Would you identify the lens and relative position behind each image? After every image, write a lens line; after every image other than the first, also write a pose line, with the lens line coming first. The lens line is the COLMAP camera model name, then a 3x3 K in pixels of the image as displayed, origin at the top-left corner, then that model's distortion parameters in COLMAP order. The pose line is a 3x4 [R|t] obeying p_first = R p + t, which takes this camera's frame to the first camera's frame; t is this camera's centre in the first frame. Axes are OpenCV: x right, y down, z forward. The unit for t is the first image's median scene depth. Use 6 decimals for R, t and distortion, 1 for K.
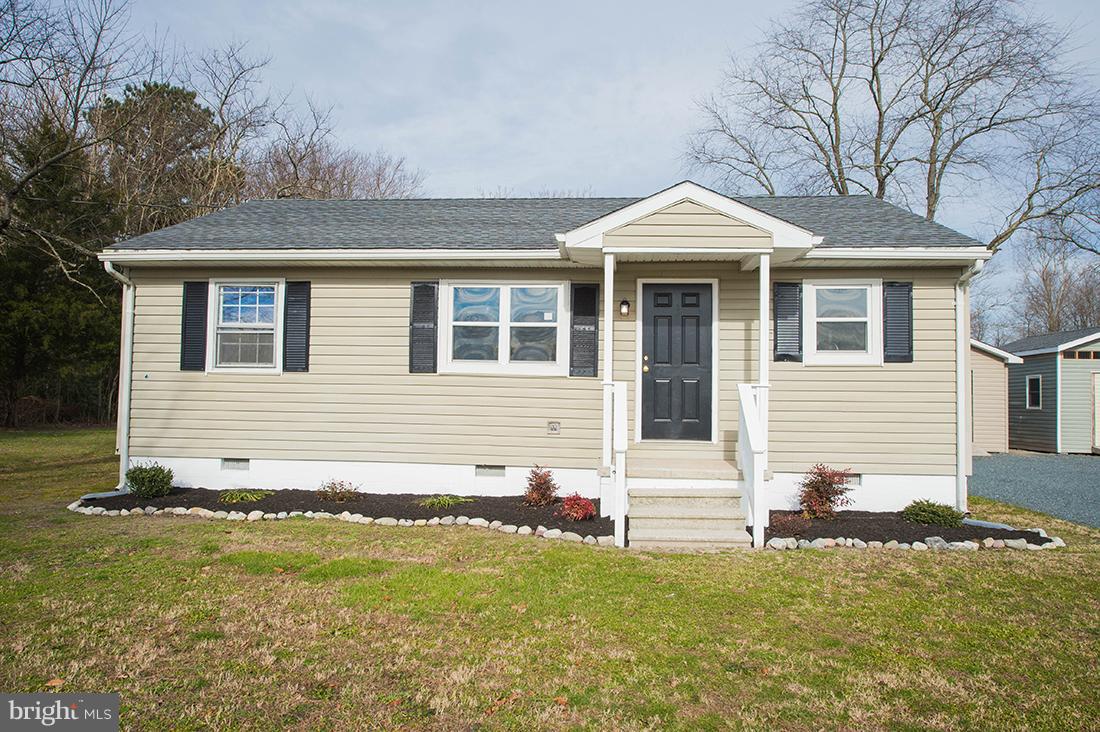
lens RADIAL K [[757.1, 0, 550.0], [0, 757.1, 366.0], [0, 0, 1]] dist [0.006681, 0.001896]
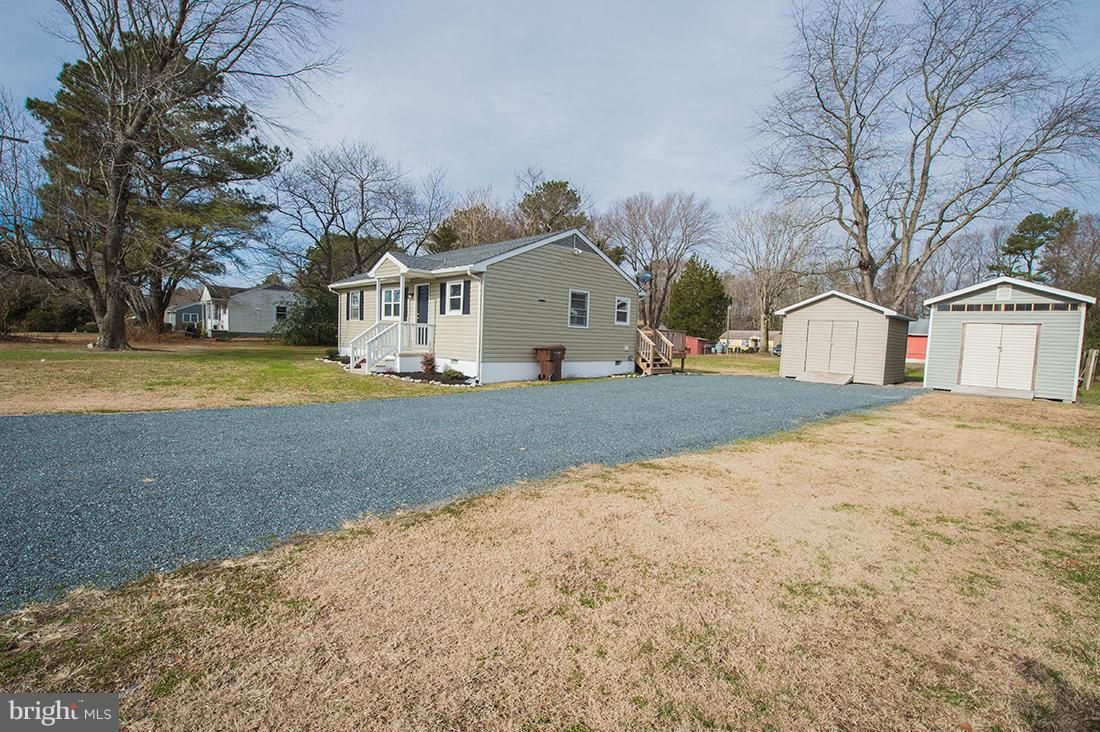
lens RADIAL K [[490.2, 0, 550.0], [0, 490.2, 366.0], [0, 0, 1]] dist [-0.003772, -0.000573]
pose [[0.750568, 0.054729, -0.658522, 1.574010], [0.000130, 0.996552, 0.082971, 0.026796], [0.660793, -0.062361, 0.747973, 0.007125]]
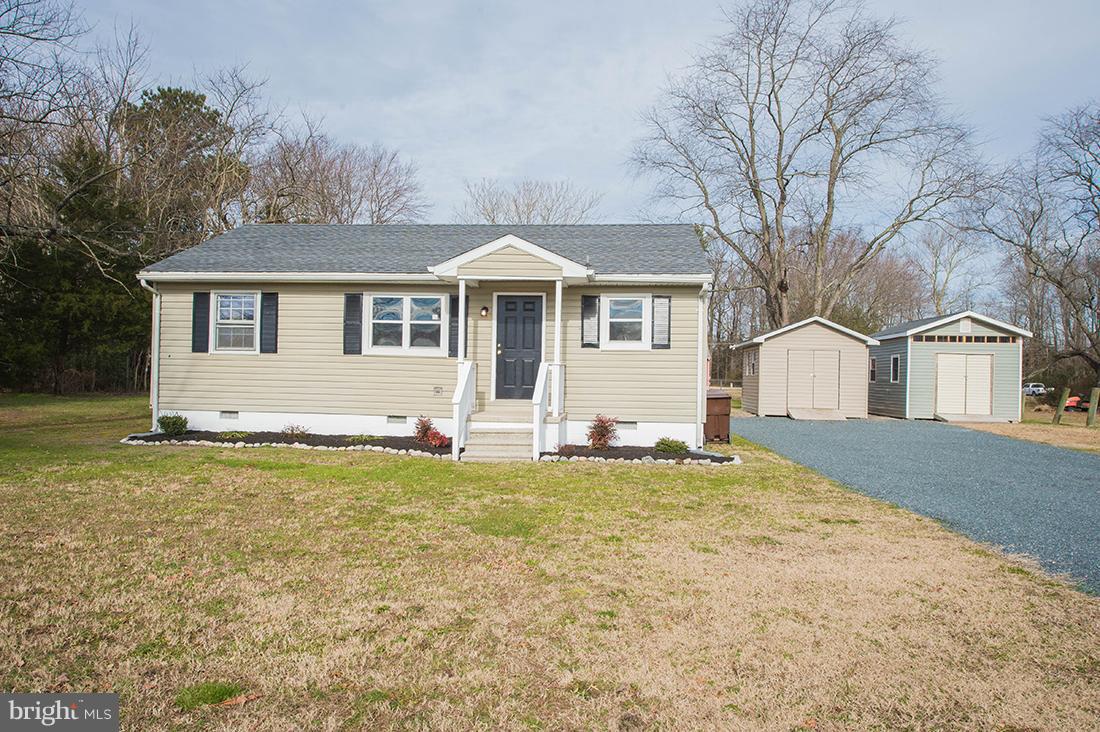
lens RADIAL K [[757.1, 0, 550.0], [0, 757.1, 366.0], [0, 0, 1]] dist [0.006681, 0.001896]
pose [[0.999855, 0.003394, -0.016693, 0.245376], [-0.002852, 0.999470, 0.032420, -0.017513], [0.016794, -0.032367, 0.999335, -0.486915]]
